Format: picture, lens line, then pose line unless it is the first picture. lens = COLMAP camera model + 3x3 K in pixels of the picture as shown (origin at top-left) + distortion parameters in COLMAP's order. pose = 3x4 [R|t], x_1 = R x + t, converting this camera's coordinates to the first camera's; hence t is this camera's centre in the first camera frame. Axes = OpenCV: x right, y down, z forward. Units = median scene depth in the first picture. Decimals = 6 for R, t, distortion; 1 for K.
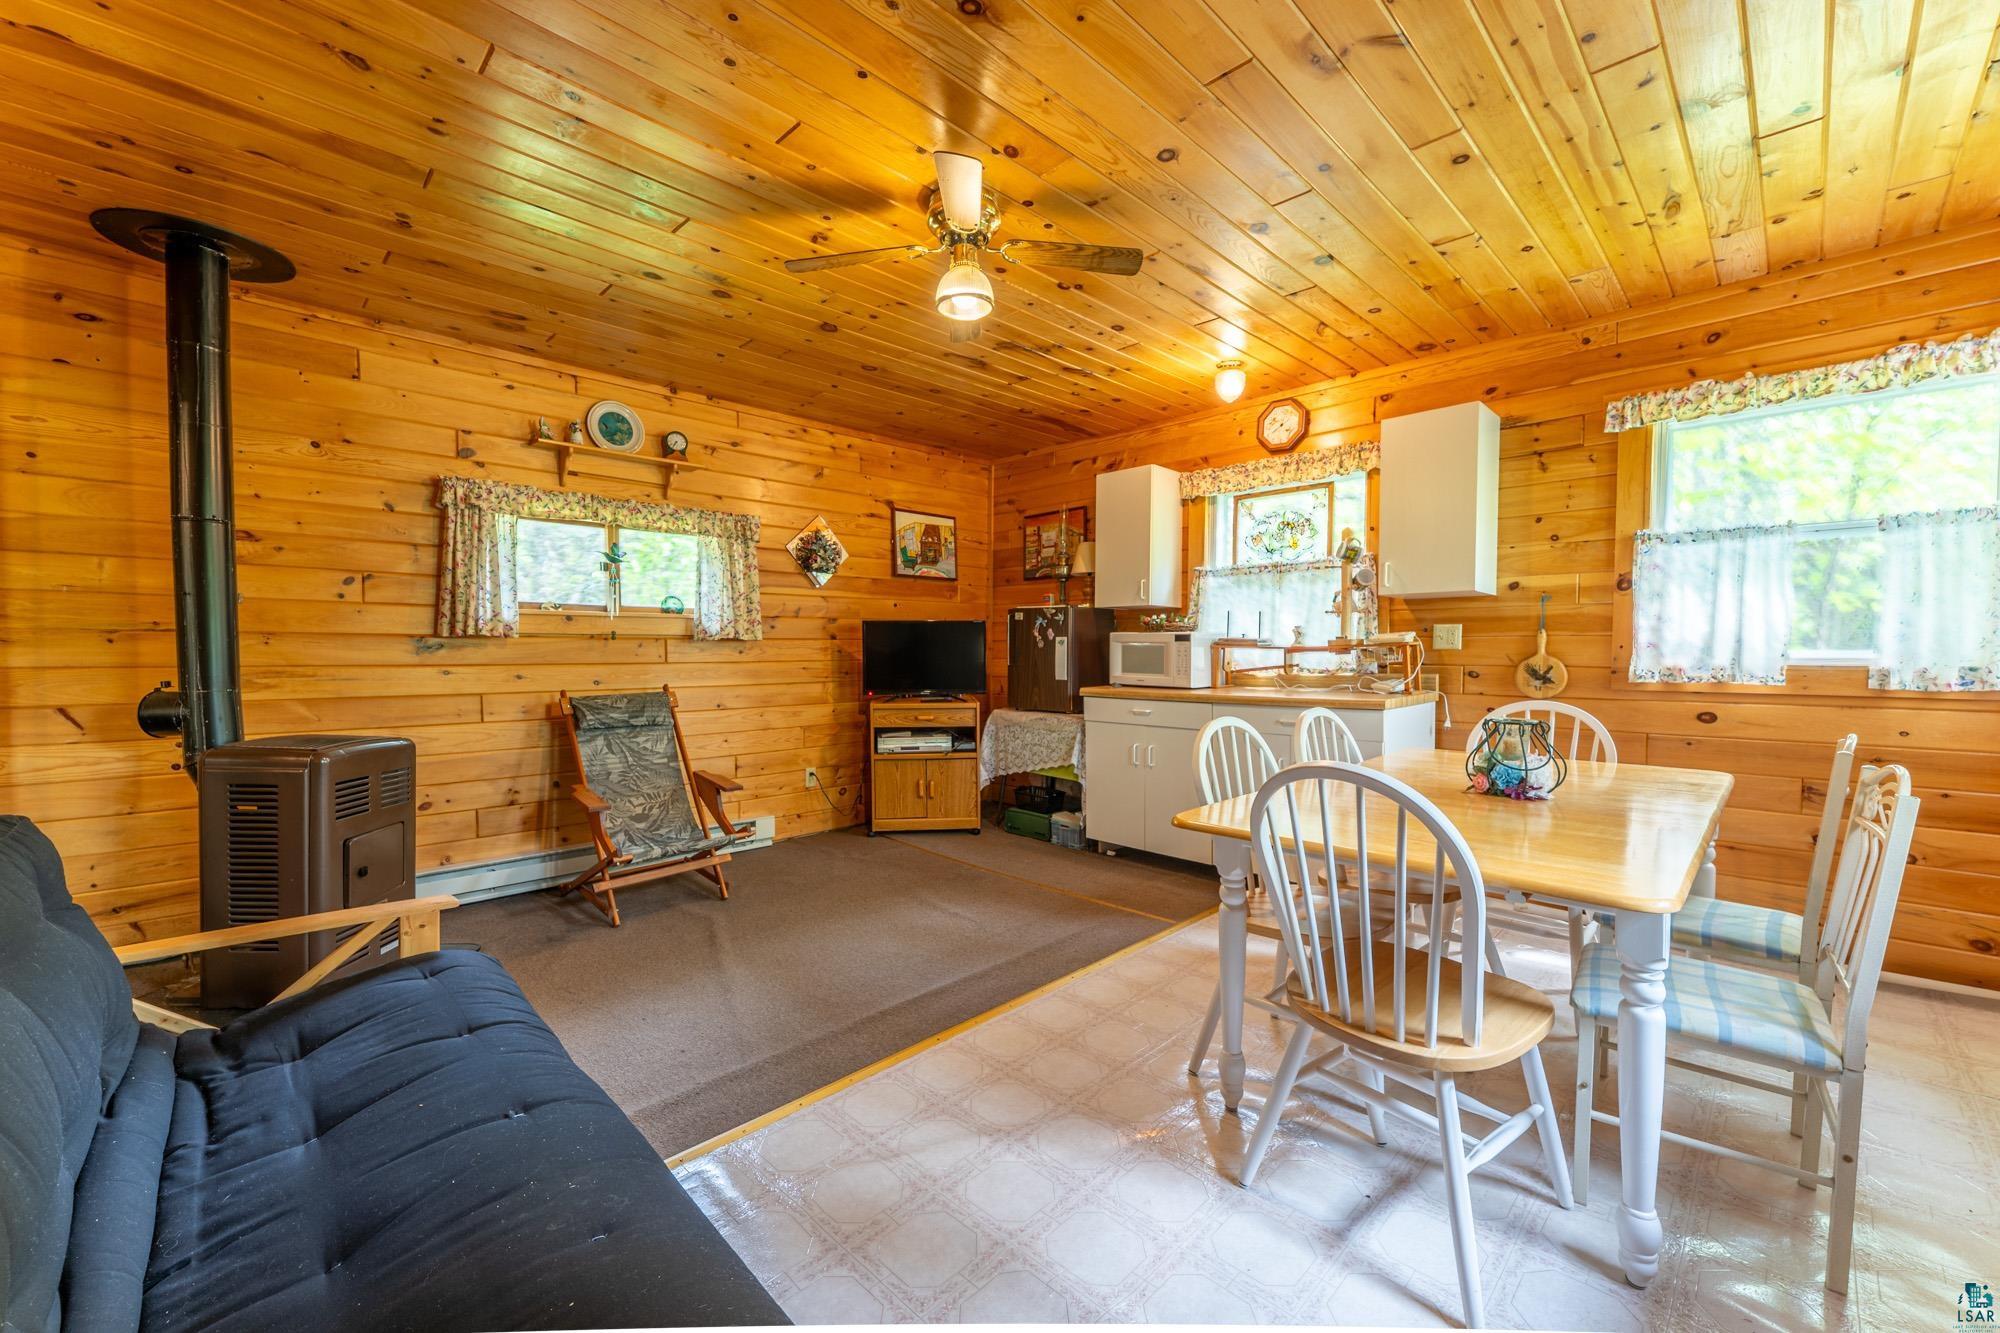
lens RADIAL K [[810.4, 0, 1011.6], [0, 810.4, 665.9], [0, 0, 1]] dist [-0.000130, -0.000260]
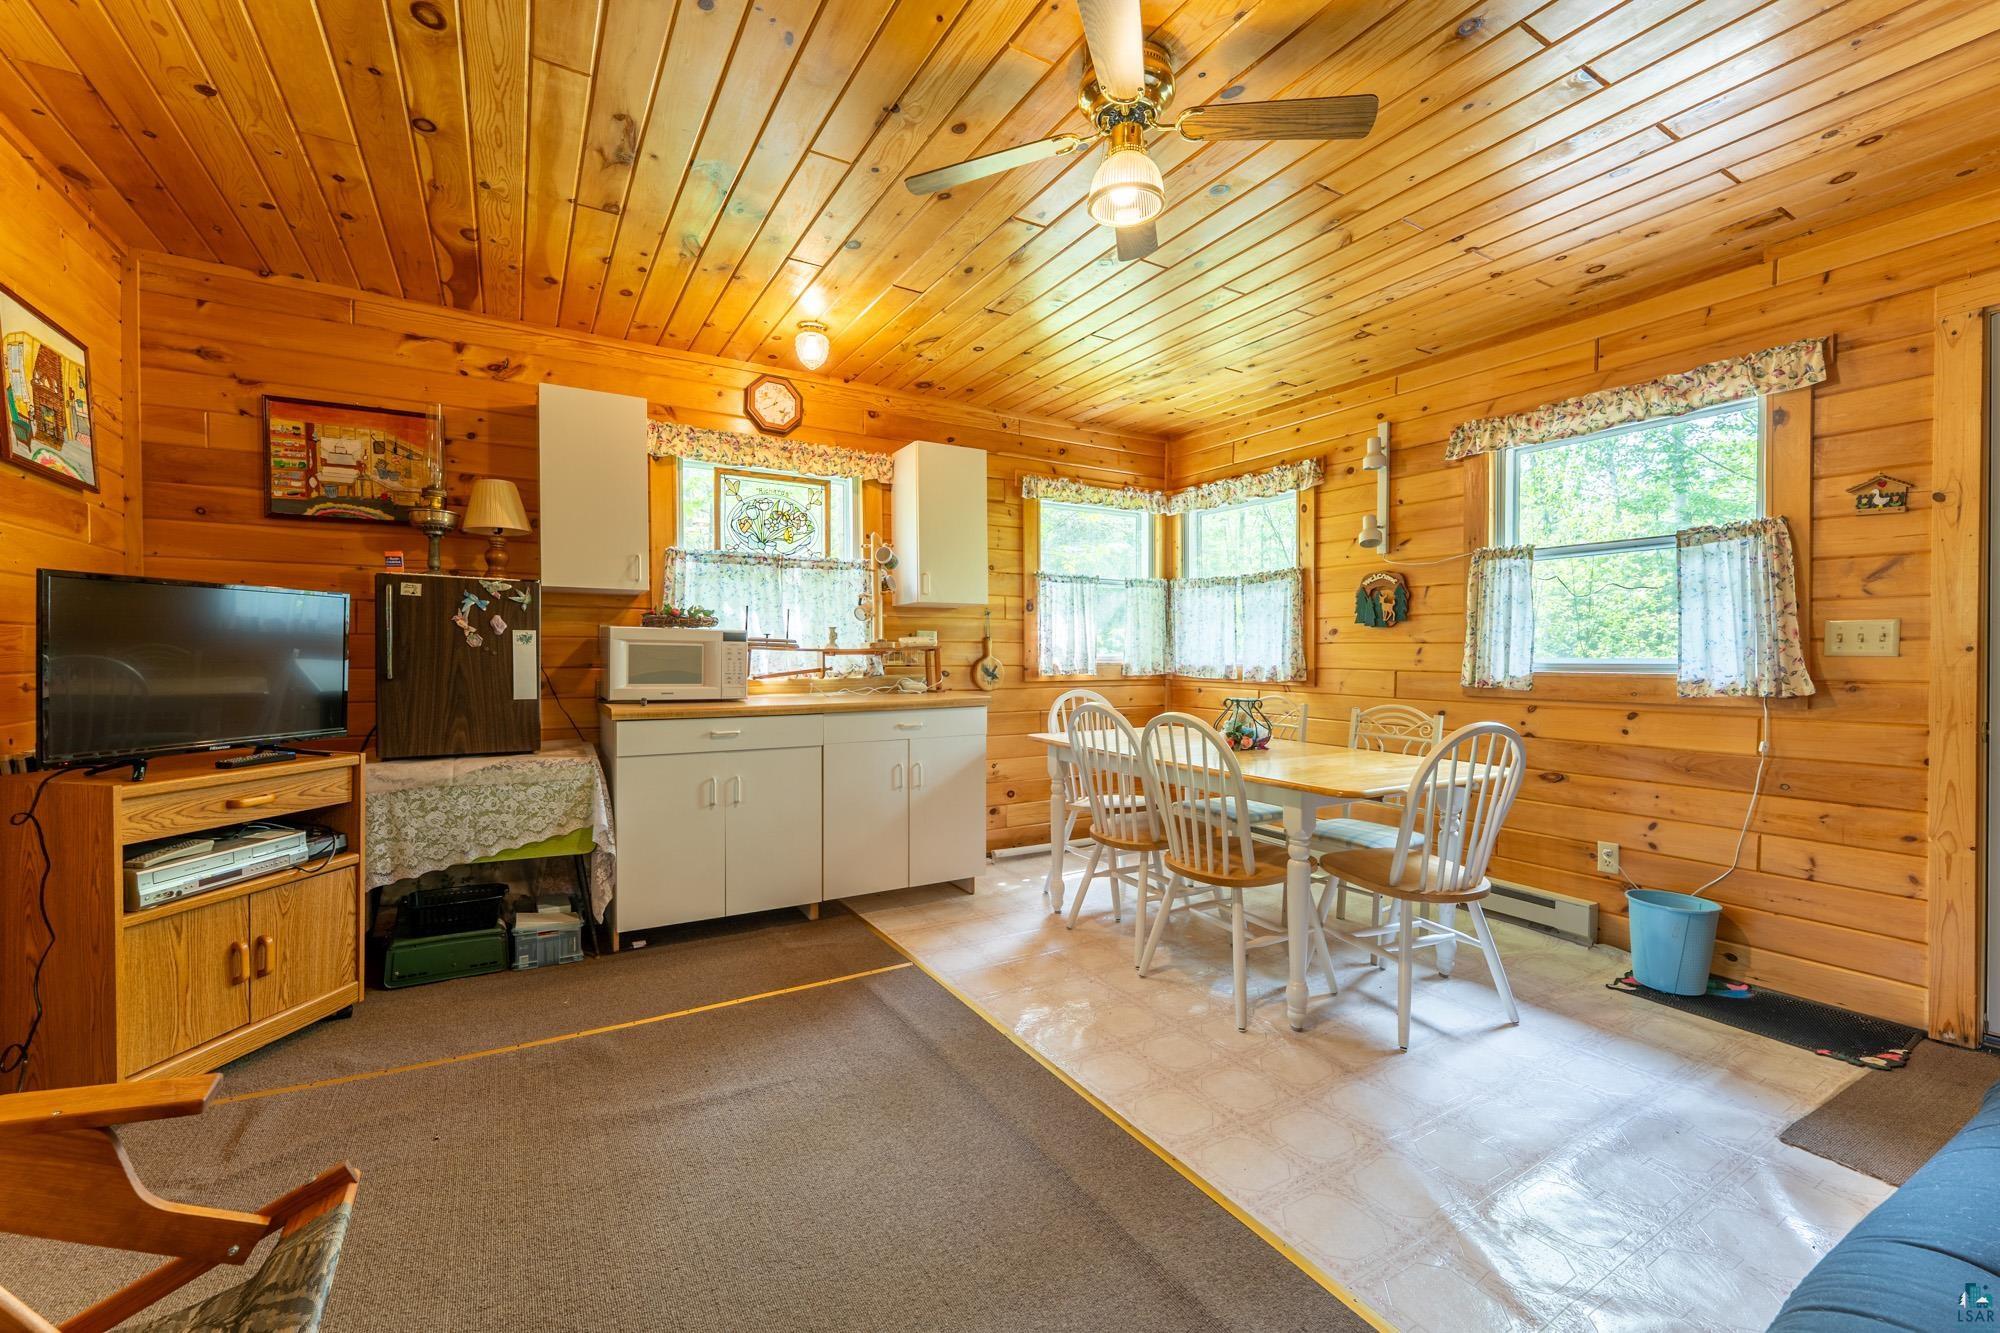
lens RADIAL K [[810.4, 0, 1003.4], [0, 810.4, 662.8], [0, 0, 1]] dist [-0.000130, -0.000260]
pose [[0.247052, -0.009145, 0.968959, -0.458388], [0.016564, 0.999849, 0.005213, -0.008070], [-0.968861, 0.014762, 0.247166, 0.507449]]
